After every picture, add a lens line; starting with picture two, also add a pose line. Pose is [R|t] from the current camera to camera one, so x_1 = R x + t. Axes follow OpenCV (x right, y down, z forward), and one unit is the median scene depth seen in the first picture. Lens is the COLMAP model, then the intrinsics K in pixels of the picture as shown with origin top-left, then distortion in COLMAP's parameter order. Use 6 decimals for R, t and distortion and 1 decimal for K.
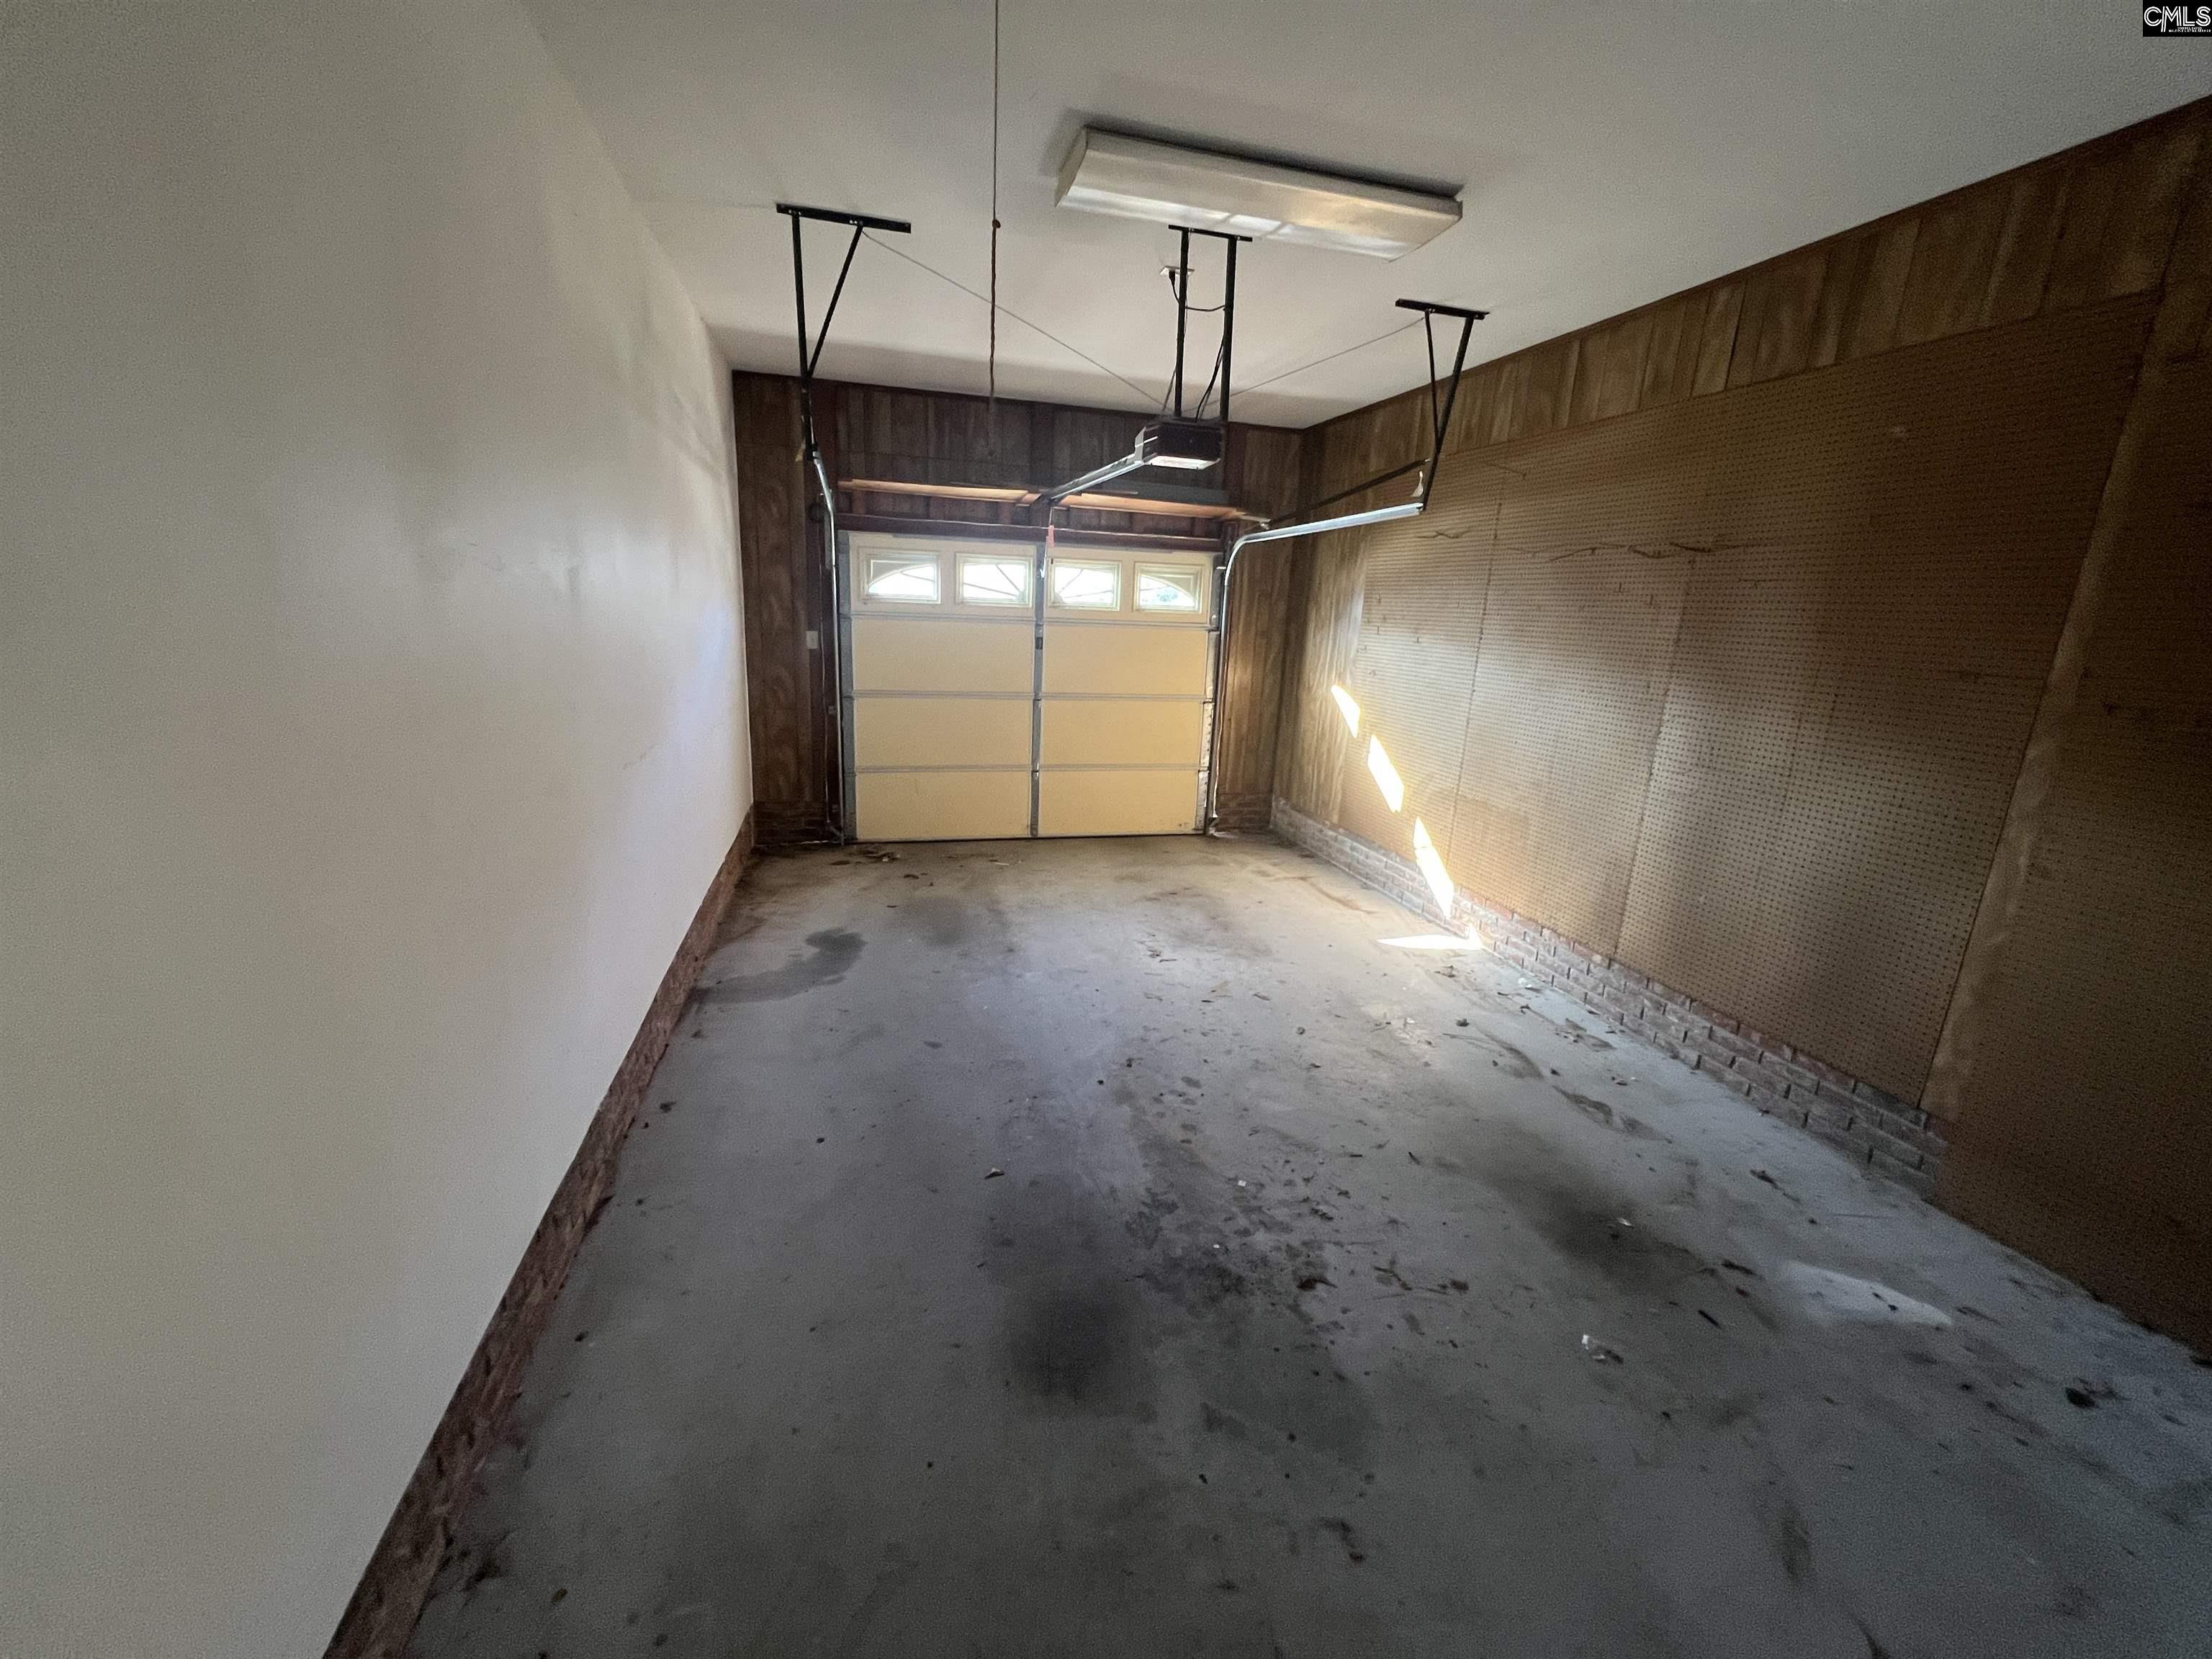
lens RADIAL K [[886.3, 0, 1106.3], [0, 886.3, 830.5], [0, 0, 1]] dist [0.000650, -0.000091]
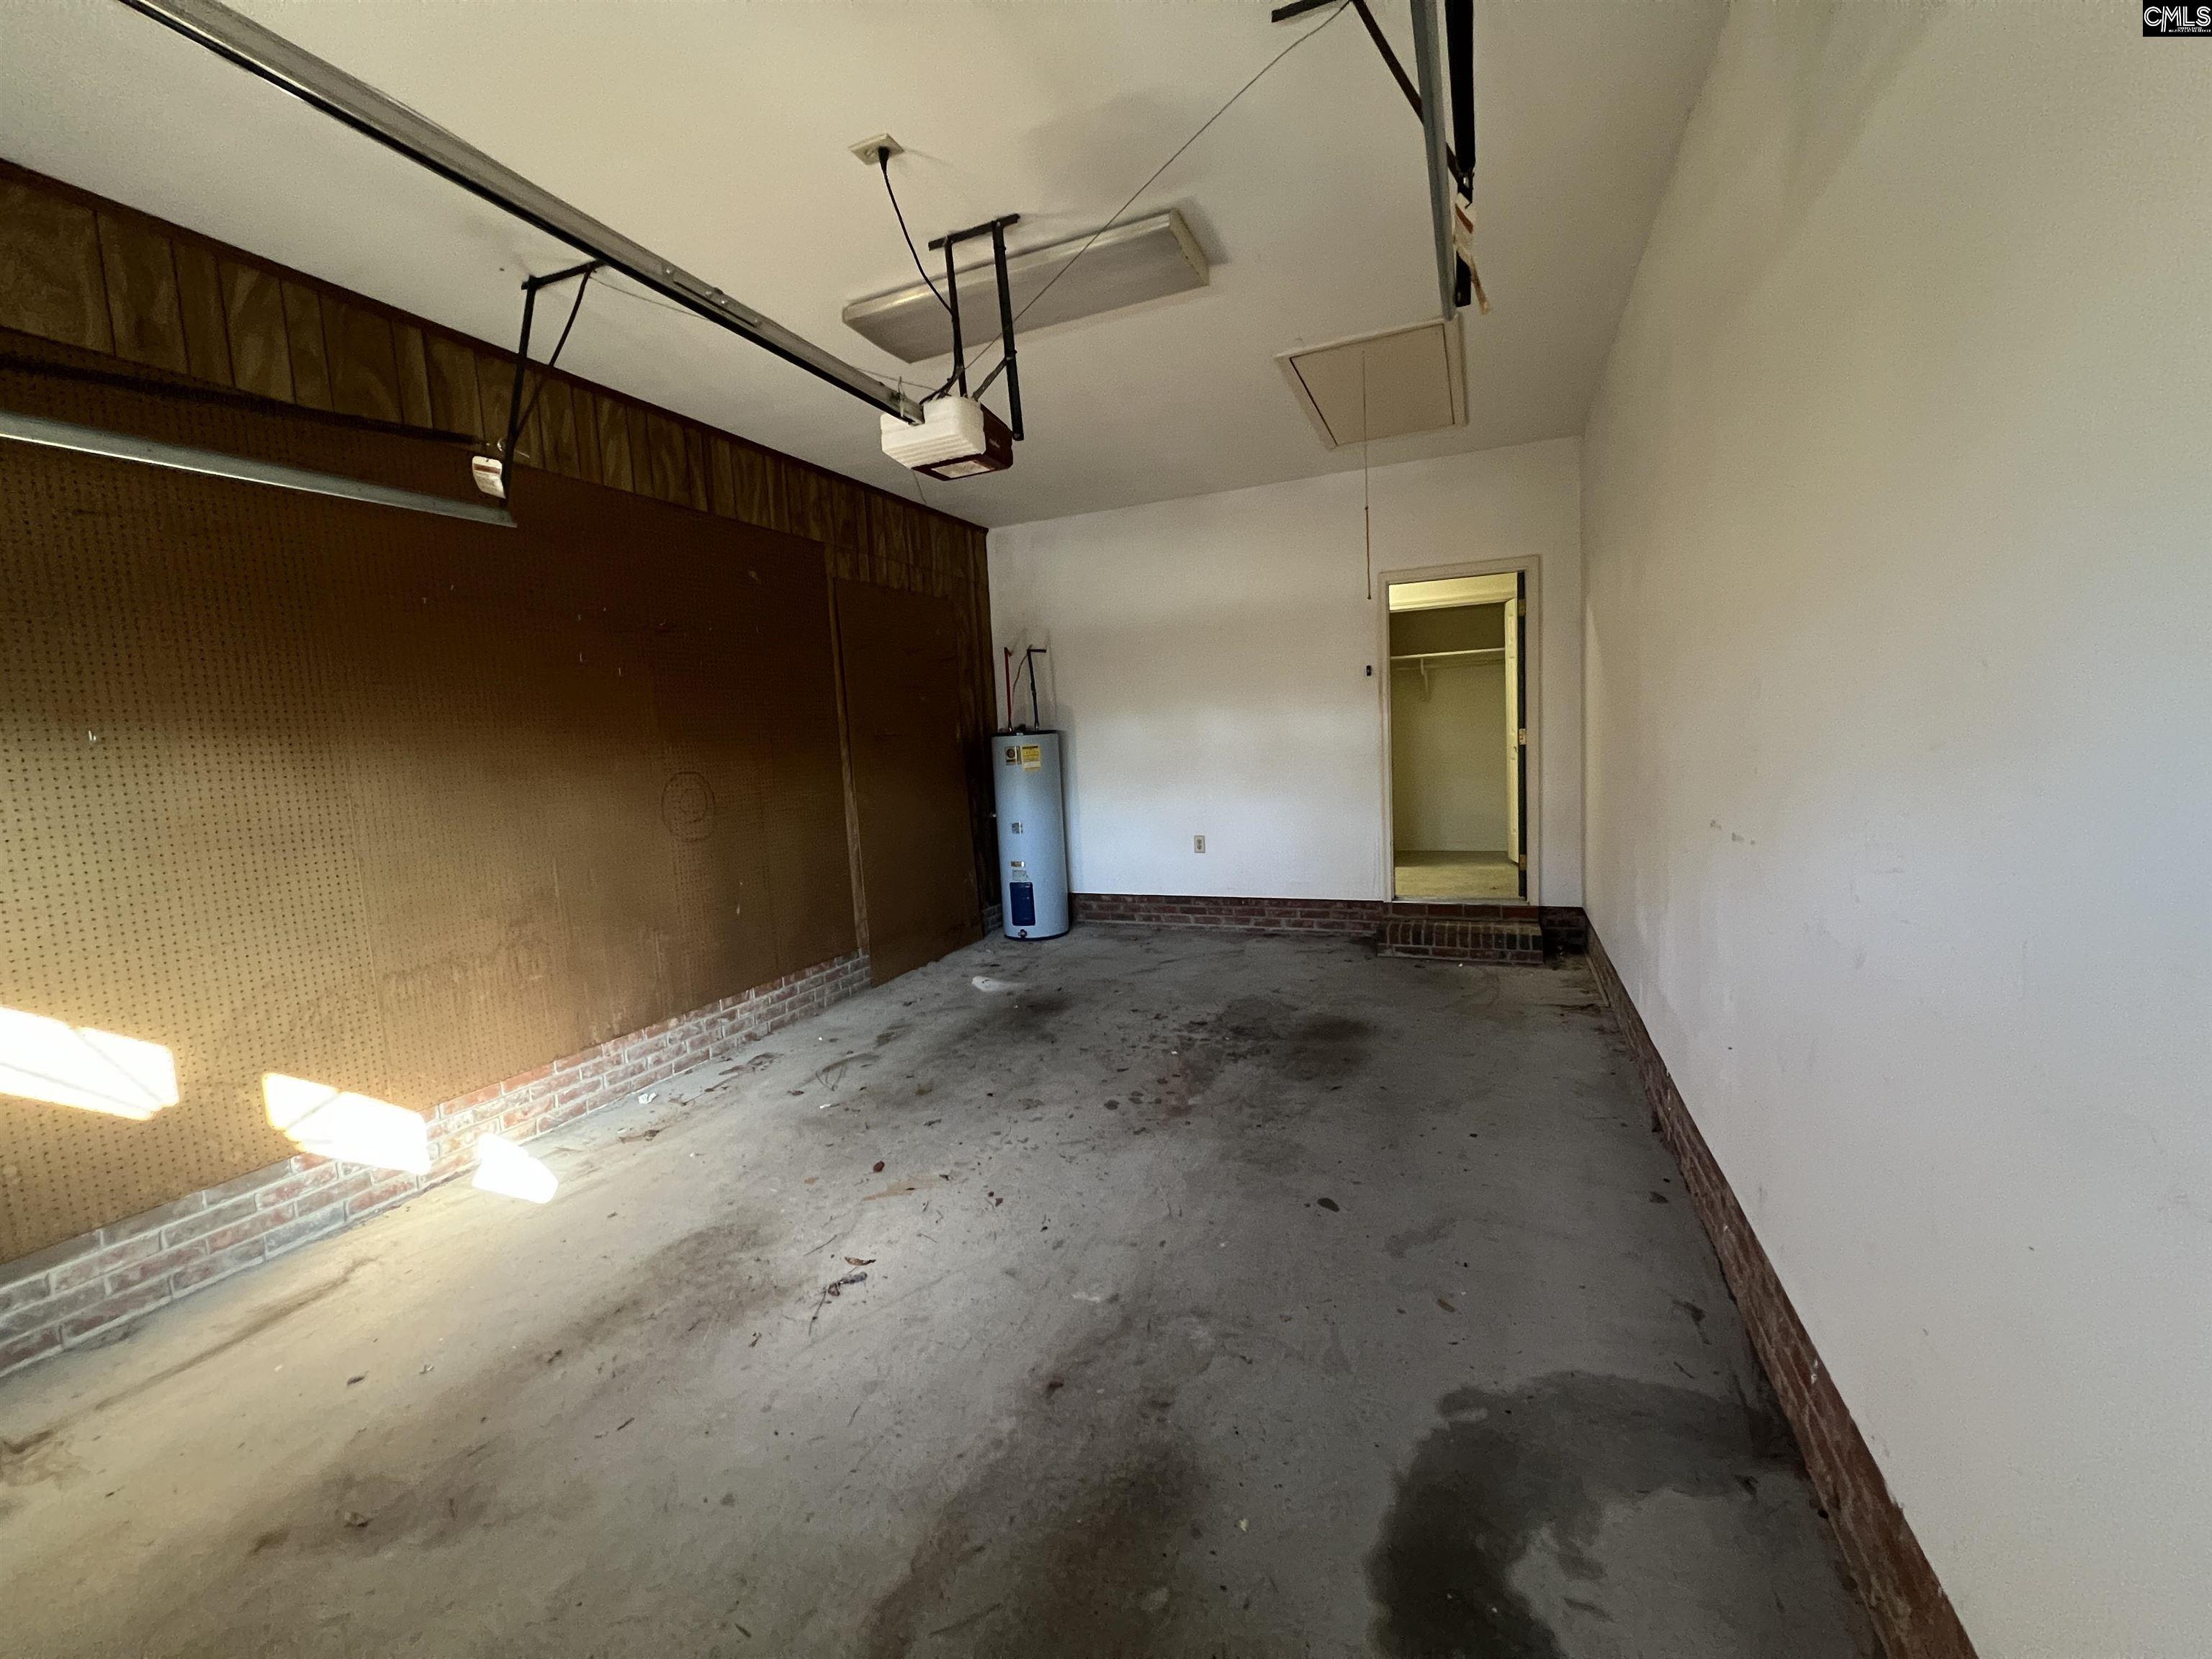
lens RADIAL K [[886.3, 0, 1106.0], [0, 886.3, 826.4], [0, 0, 1]] dist [0.000650, -0.000091]
pose [[-0.788182, -0.063504, 0.612157, -0.478025], [0.169820, 0.933606, 0.315502, -0.328628], [-0.591549, 0.352630, -0.725067, 1.509890]]
